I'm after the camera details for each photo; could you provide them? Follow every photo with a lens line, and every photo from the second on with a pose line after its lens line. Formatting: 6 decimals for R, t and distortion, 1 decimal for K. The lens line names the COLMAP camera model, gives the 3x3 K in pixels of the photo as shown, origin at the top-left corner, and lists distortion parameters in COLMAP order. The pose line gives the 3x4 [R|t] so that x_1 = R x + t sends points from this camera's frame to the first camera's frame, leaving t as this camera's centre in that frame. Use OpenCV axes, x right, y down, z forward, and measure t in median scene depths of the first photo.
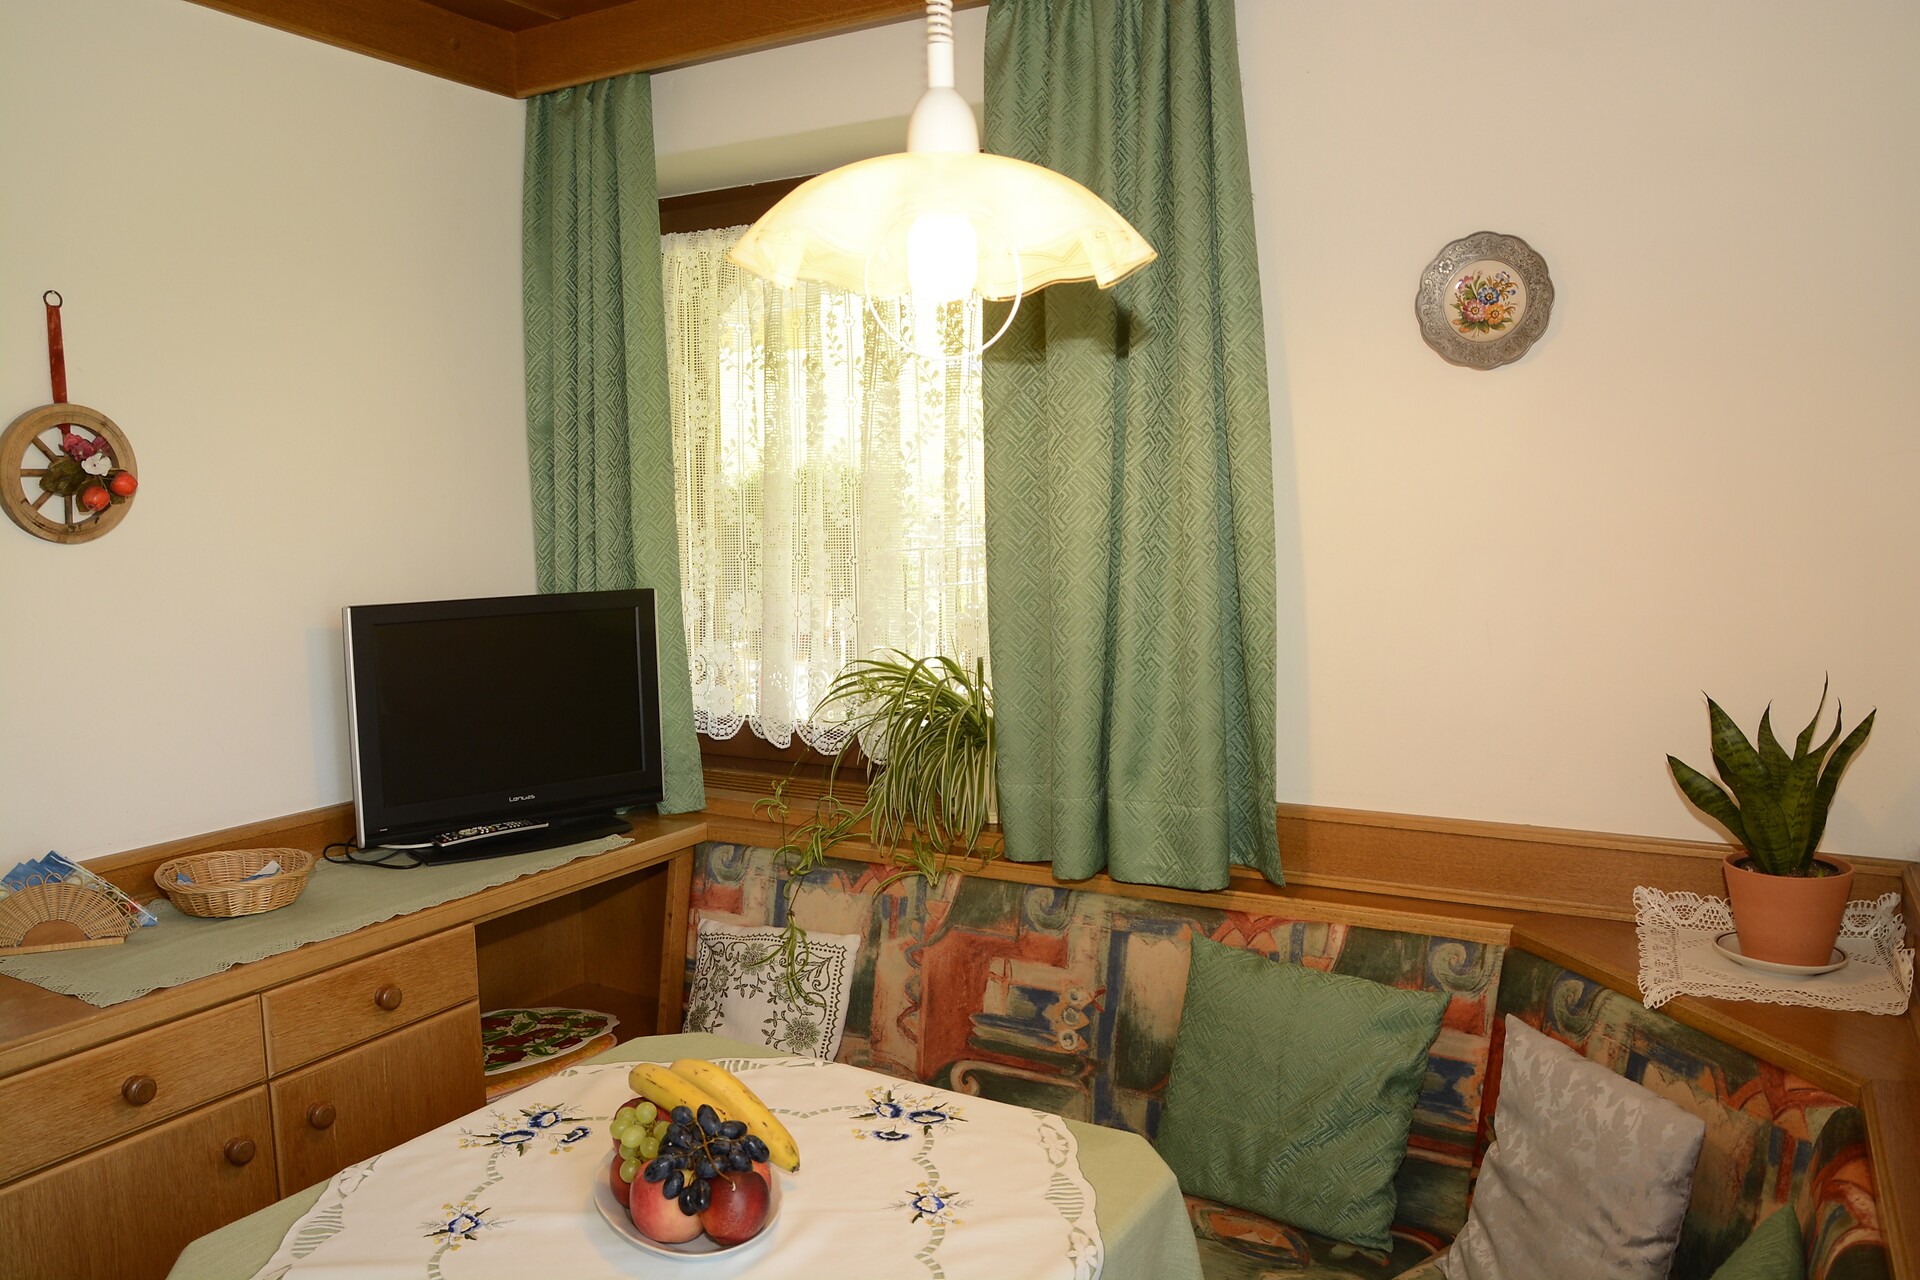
lens RADIAL K [[1435.5, 0, 960.0], [0, 1435.5, 640.0], [0, 0, 1]] dist [-0.135307, 0.104749]
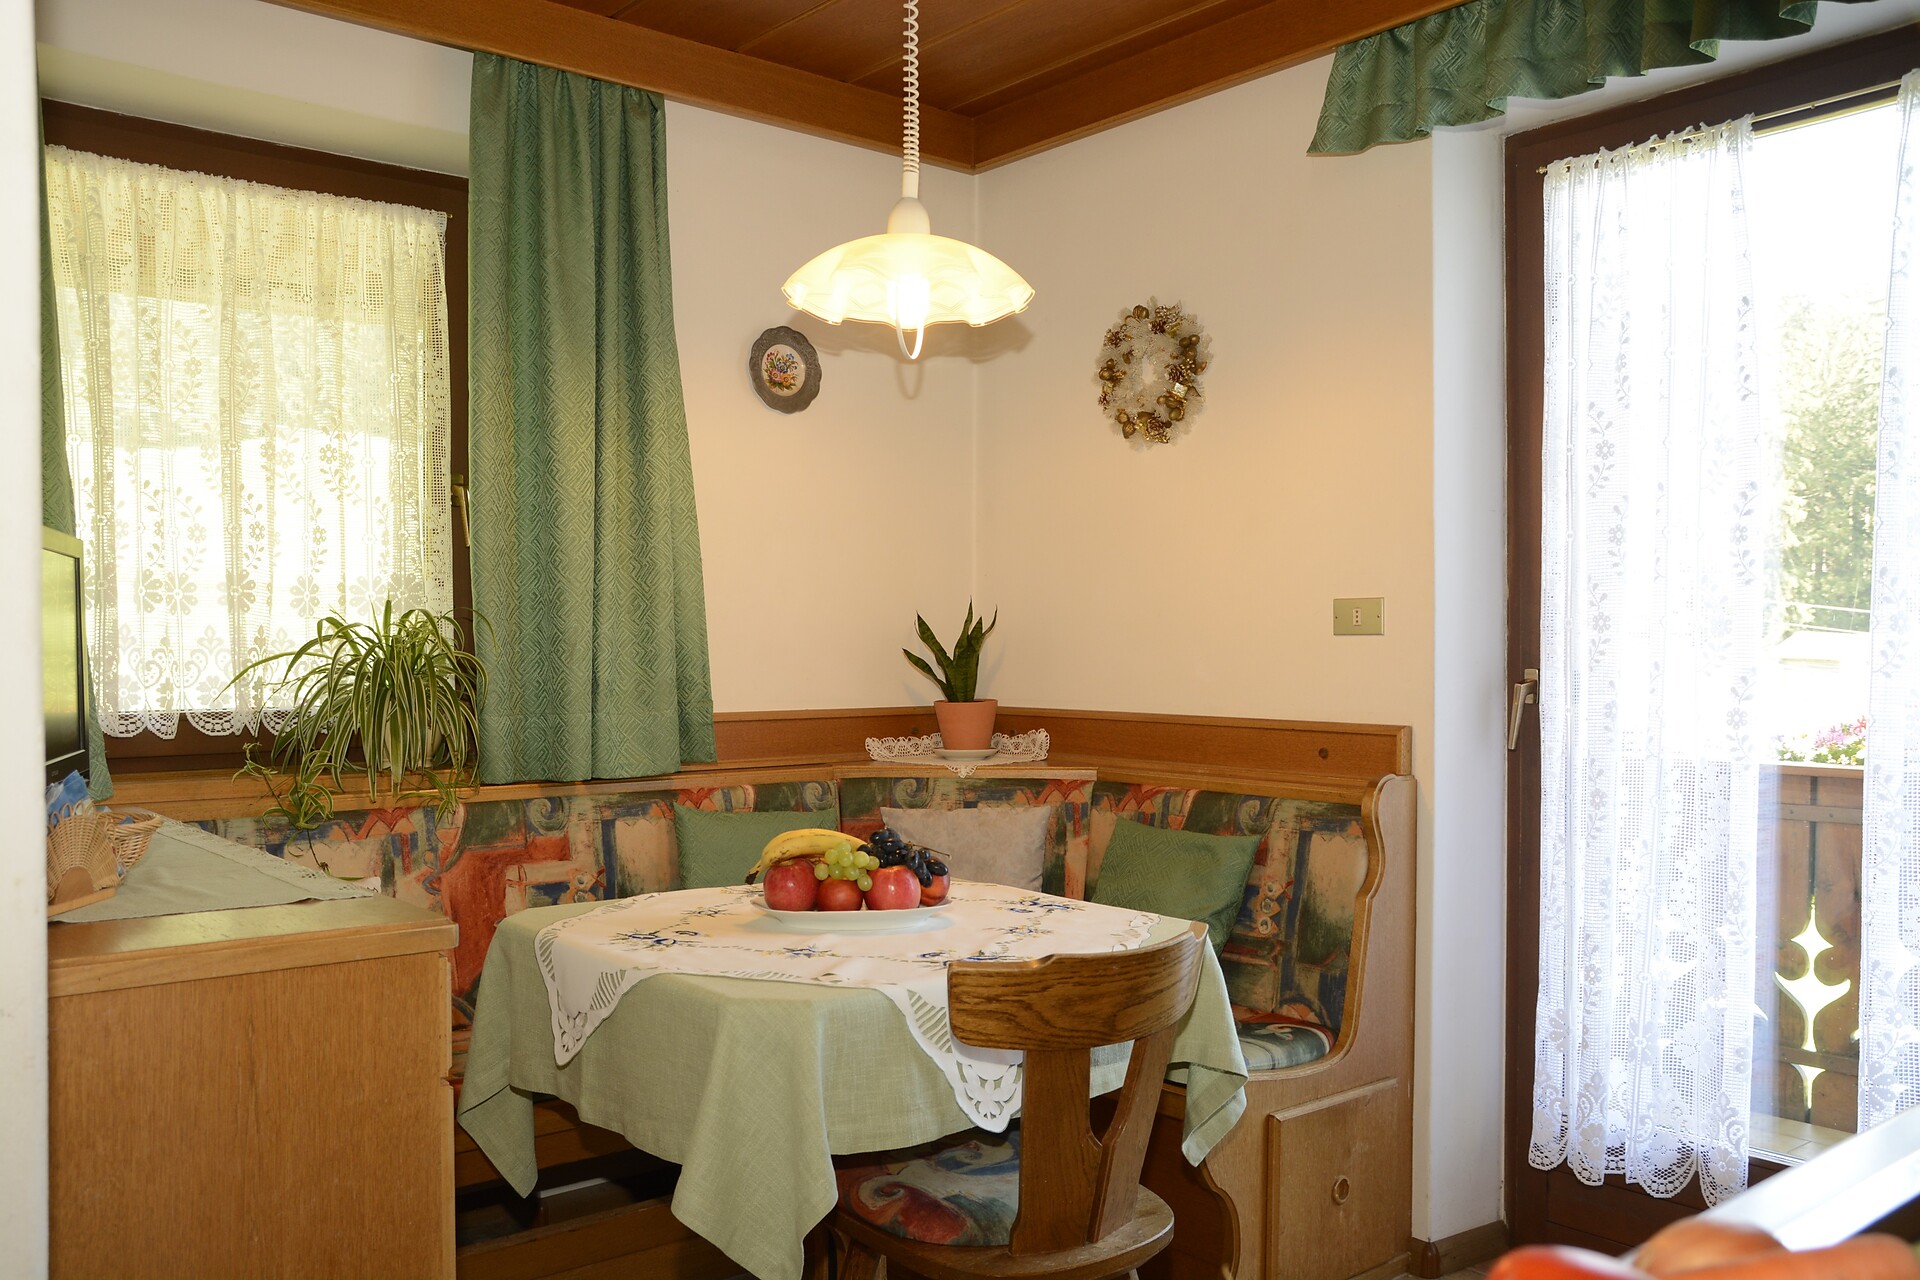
lens RADIAL K [[1630.9, 0, 960.0], [0, 1630.9, 640.0], [0, 0, 1]] dist [-0.111198, 0.176082]
pose [[0.339435, 0.012272, 0.940550, -1.109689], [0.092268, 0.994658, -0.046277, 0.140002], [-0.936093, 0.102491, 0.336489, 0.213627]]
